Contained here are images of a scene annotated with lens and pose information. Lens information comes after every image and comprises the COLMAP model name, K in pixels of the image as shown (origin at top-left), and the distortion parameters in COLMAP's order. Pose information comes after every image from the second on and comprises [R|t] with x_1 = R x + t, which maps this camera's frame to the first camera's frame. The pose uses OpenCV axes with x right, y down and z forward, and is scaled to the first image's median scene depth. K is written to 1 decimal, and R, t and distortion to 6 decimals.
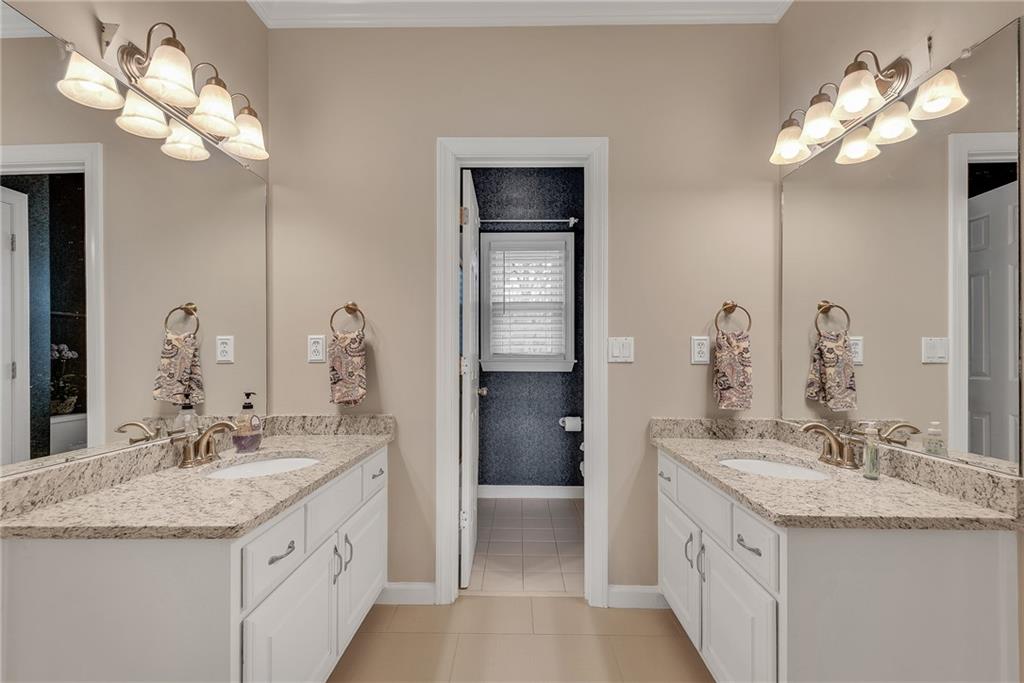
lens RADIAL K [[474.3, 0, 513.6], [0, 474.3, 356.2], [0, 0, 1]] dist [0.003697, -0.000713]
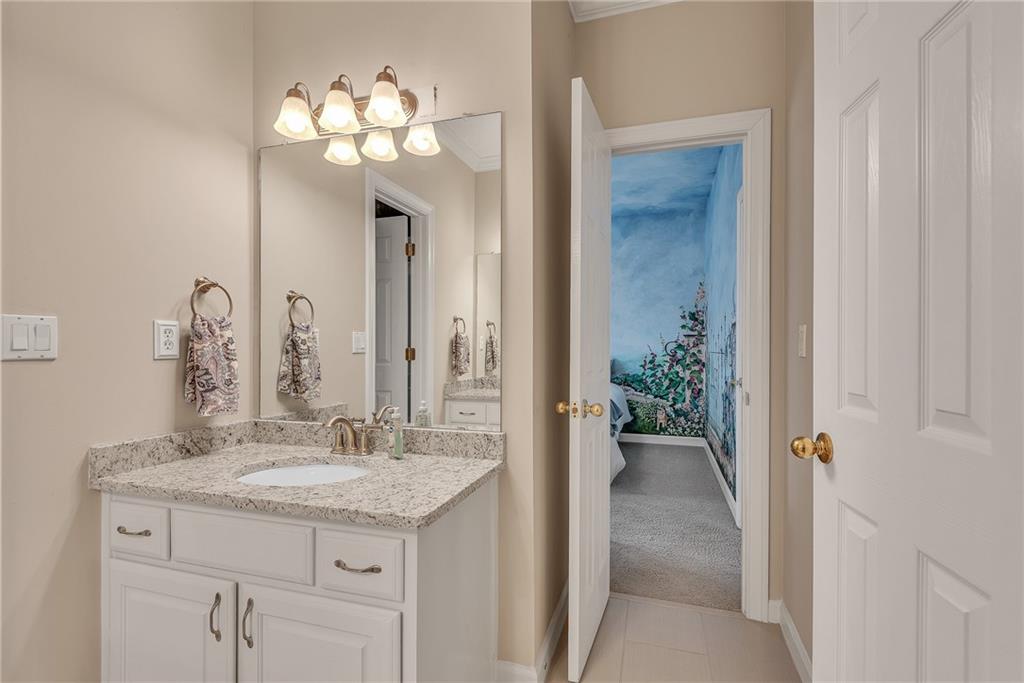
lens RADIAL K [[469.4, 0, 512.9], [0, 469.4, 347.7], [0, 0, 1]] dist [0.003510, 0.000144]
pose [[0.279228, -0.003375, 0.960219, -0.152247], [0.000584, 0.999994, 0.003345, -0.002783], [-0.960225, -0.000373, 0.279228, 0.303836]]
